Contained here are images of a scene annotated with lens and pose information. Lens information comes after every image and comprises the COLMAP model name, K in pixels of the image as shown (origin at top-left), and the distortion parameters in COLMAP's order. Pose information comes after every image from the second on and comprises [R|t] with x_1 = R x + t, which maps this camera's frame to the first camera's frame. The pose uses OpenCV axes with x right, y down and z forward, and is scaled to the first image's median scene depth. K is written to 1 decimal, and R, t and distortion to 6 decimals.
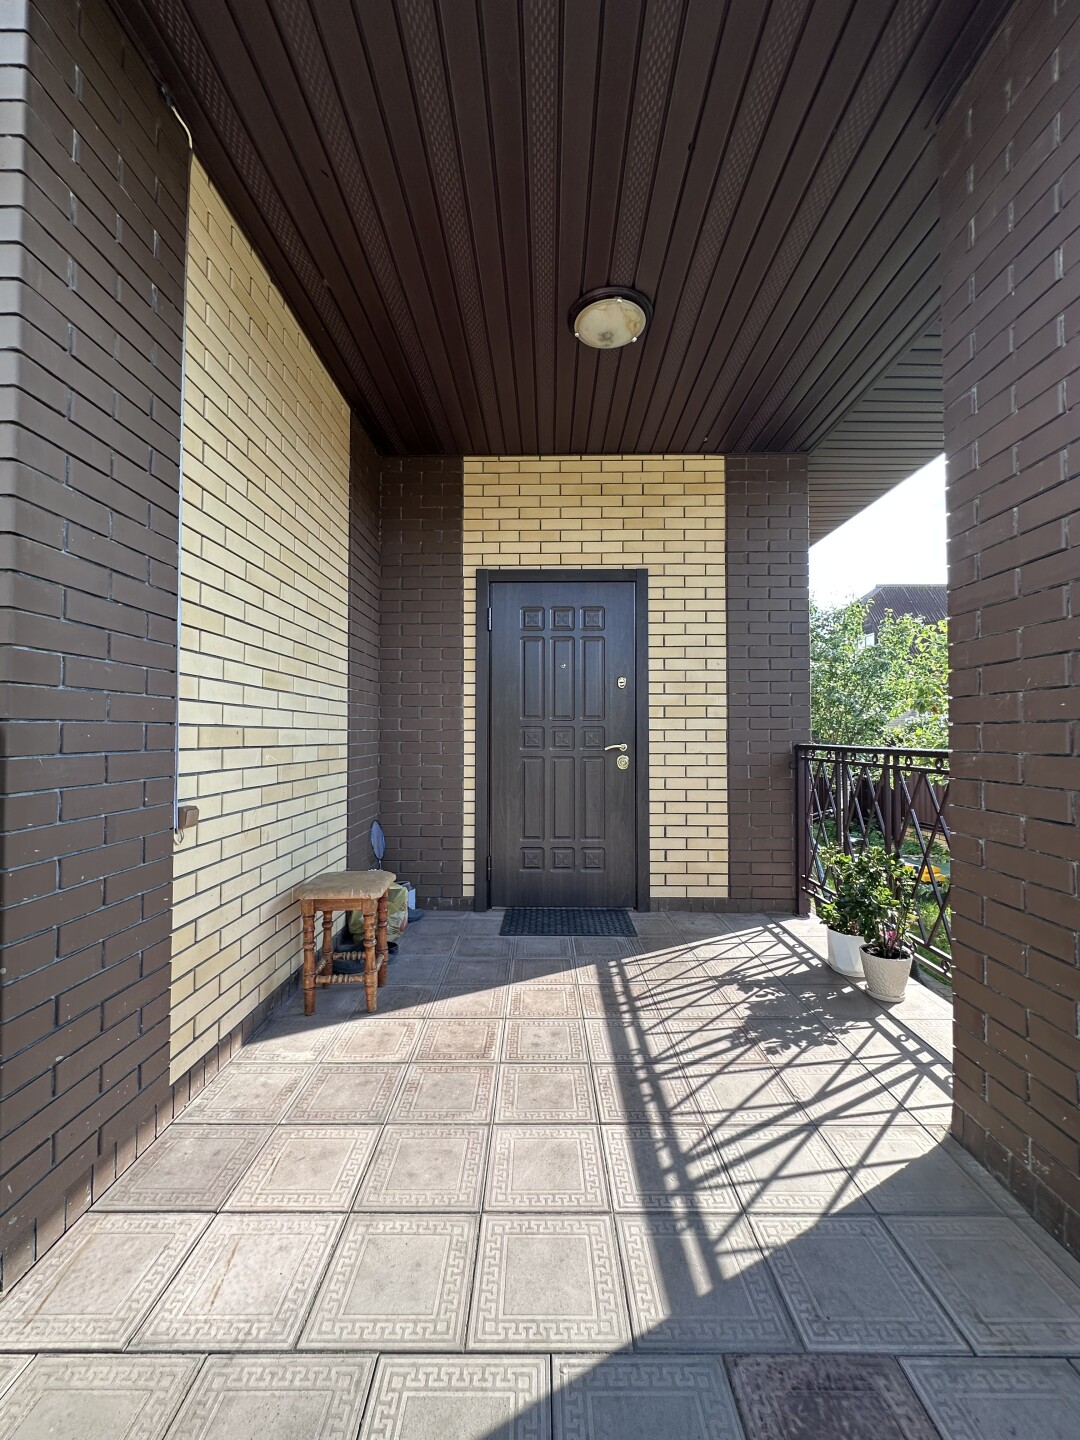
lens RADIAL K [[575.8, 0, 537.7], [0, 575.8, 721.4], [0, 0, 1]] dist [-0.002981, 0.000198]
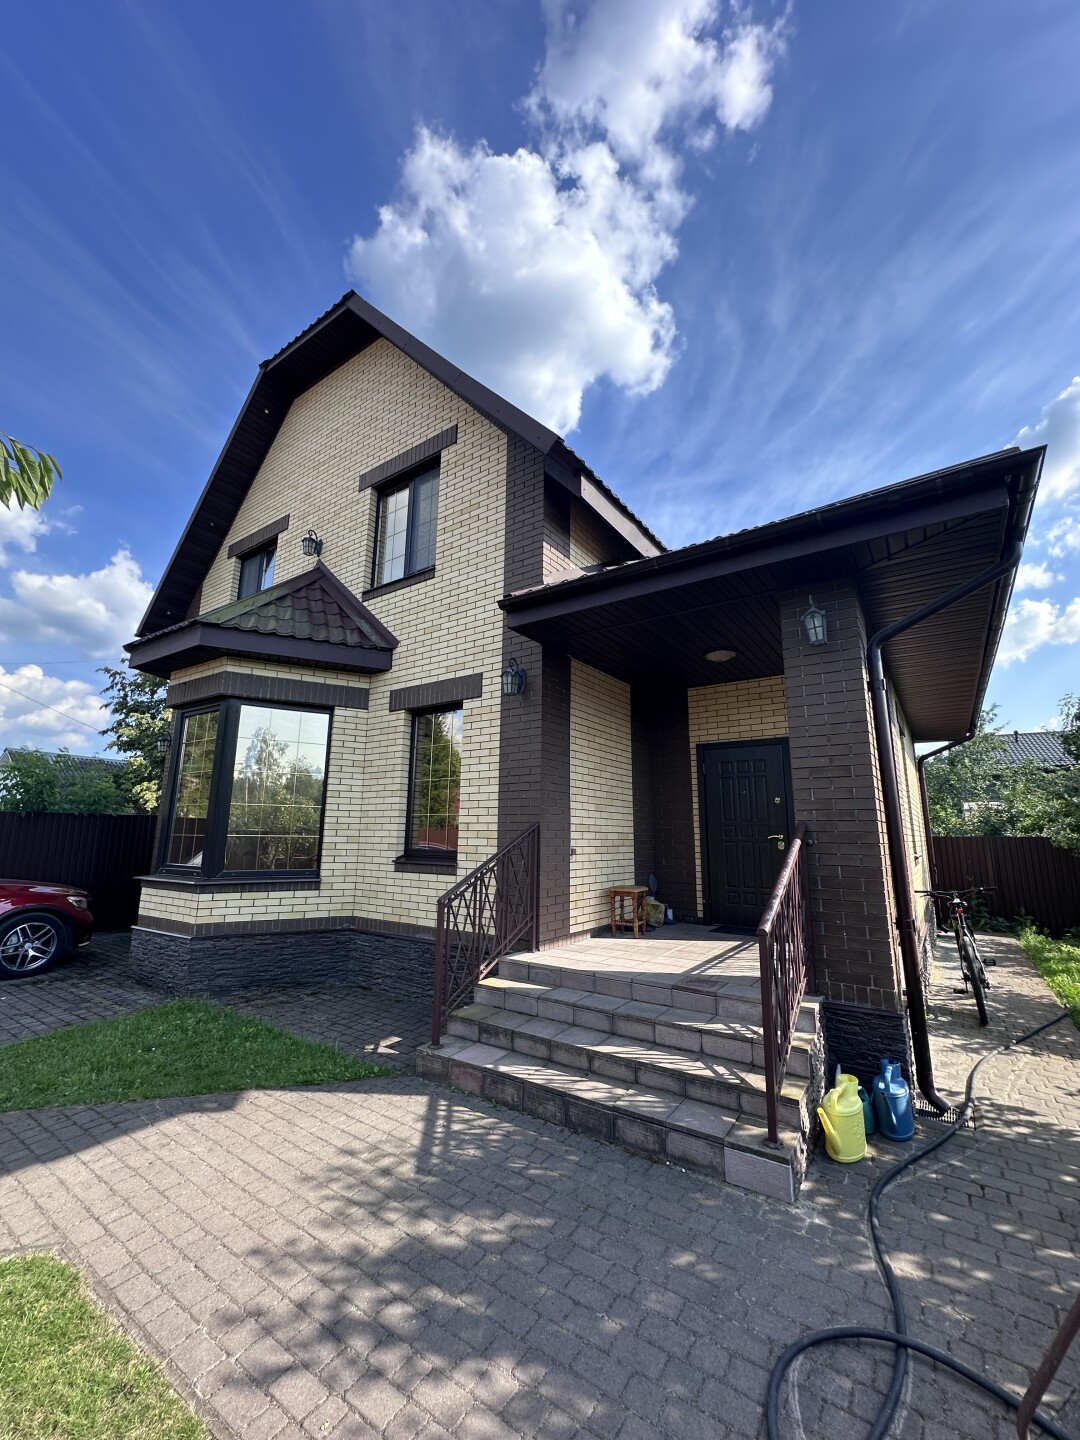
lens RADIAL K [[575.8, 0, 537.7], [0, 575.8, 721.4], [0, 0, 1]] dist [-0.002981, 0.000198]
pose [[0.829707, -0.100952, -0.548994, 0.811630], [0.003388, 0.984403, -0.175897, 0.005313], [0.558188, 0.144084, 0.817108, -1.404781]]
